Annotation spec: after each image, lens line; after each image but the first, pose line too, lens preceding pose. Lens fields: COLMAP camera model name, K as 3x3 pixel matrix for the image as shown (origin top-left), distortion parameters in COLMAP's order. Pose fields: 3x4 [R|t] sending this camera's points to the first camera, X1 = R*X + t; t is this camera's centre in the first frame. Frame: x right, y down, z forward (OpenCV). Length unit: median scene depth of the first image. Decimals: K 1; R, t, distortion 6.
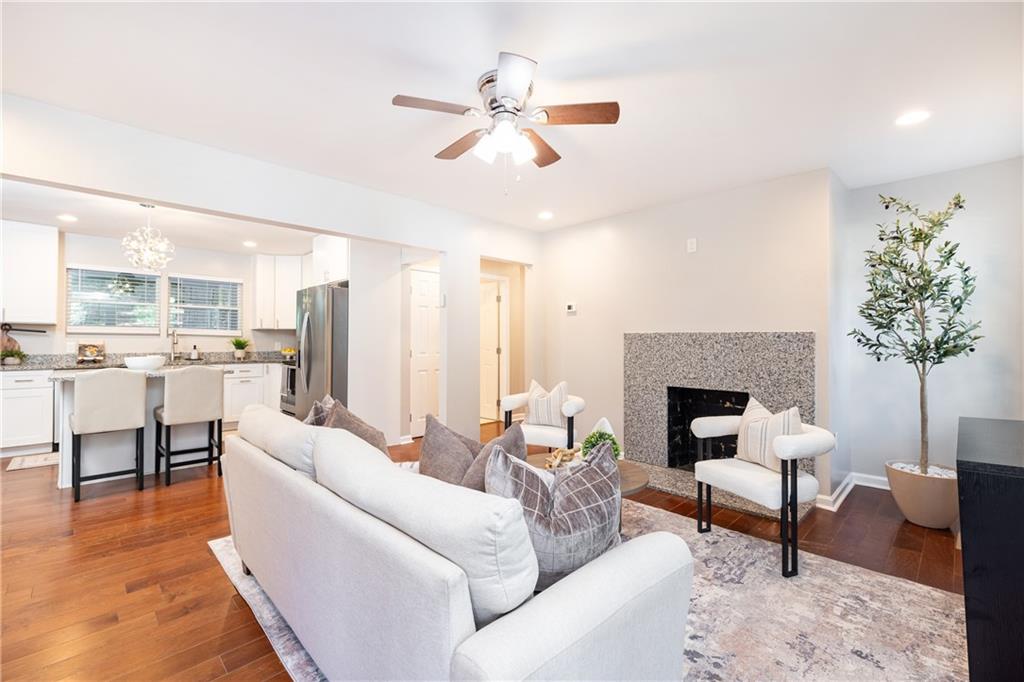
lens RADIAL K [[442.1, 0, 512.0], [0, 442.1, 336.2], [0, 0, 1]] dist [-0.000136, 0.000051]
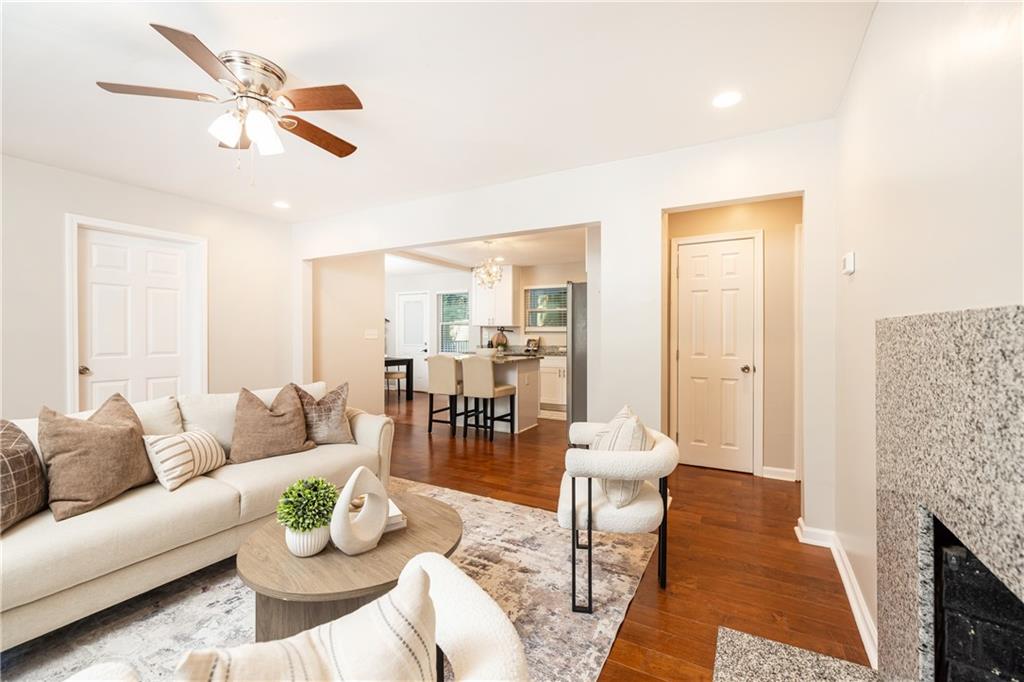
lens RADIAL K [[442.1, 0, 512.0], [0, 442.1, 336.2], [0, 0, 1]] dist [-0.000136, 0.000051]
pose [[0.288164, 0.001667, -0.957580, 0.424303], [0.007442, 0.999964, 0.003980, 0.001789], [0.957552, -0.008273, 0.288142, 0.479625]]
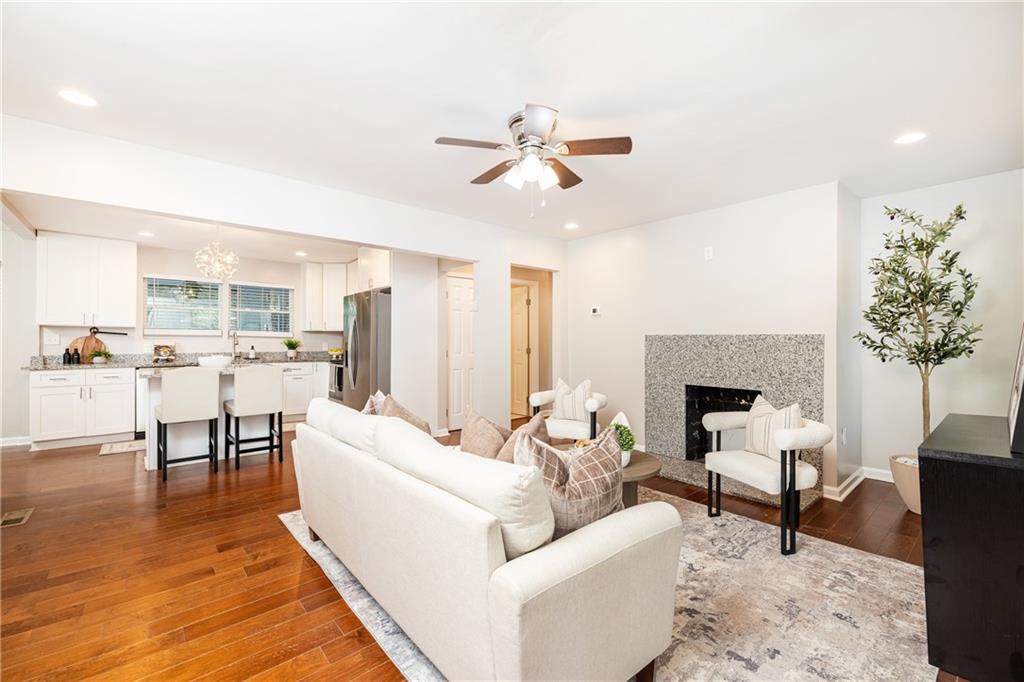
lens RADIAL K [[423.5, 0, 533.4], [0, 423.5, 357.4], [0, 0, 1]] dist [0.000816, 0.000059]
pose [[0.999812, 0.002619, -0.019221, 0.005058], [-0.001671, 0.998787, 0.049219, -0.005104], [0.019327, -0.049177, 0.998603, -0.056015]]
